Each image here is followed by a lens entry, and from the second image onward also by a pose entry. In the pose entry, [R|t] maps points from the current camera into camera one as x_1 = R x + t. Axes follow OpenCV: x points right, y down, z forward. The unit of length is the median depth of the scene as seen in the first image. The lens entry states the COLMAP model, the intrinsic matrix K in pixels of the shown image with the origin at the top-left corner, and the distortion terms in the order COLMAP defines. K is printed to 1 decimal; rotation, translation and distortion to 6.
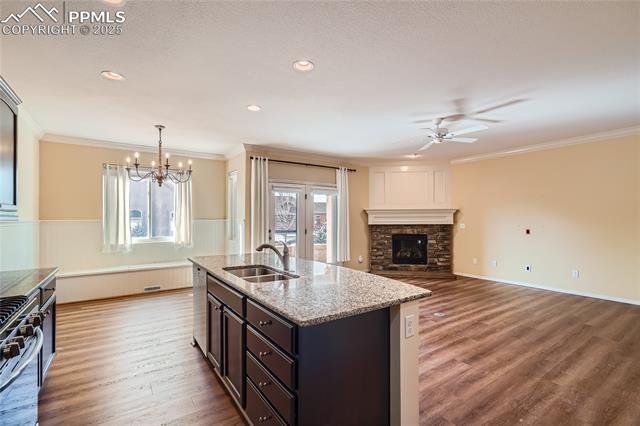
lens RADIAL K [[292.0, 0, 319.4], [0, 292.0, 219.6], [0, 0, 1]] dist [-0.045441, 0.054320]
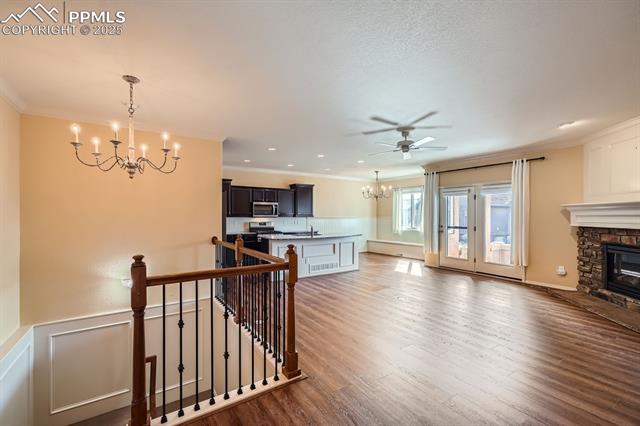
lens RADIAL K [[278.8, 0, 329.3], [0, 278.8, 215.7], [0, 0, 1]] dist [0.031037, -0.000088]
pose [[0.009658, 0.006257, -0.999934, 0.988636], [-0.004653, 0.999970, 0.006212, -0.011473], [0.999943, 0.004593, 0.009687, 0.436883]]
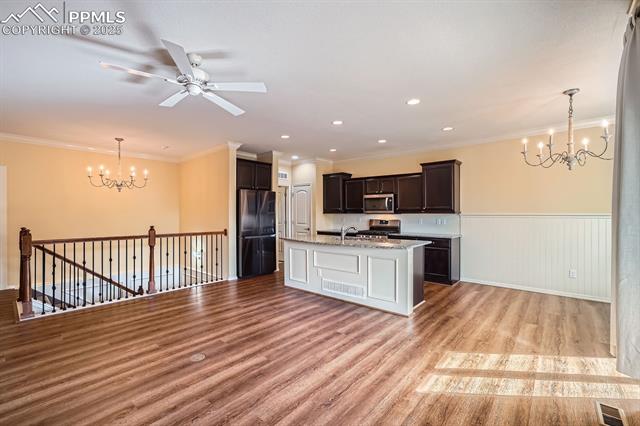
lens RADIAL K [[276.9, 0, 320.0], [0, 276.9, 213.0], [0, 0, 1]] dist [-0.013361, -0.000069]
pose [[-0.970060, 0.005757, -0.242798, 0.185519], [0.005223, 0.999982, 0.002845, -0.001445], [0.242810, 0.001491, -0.970073, 1.061193]]
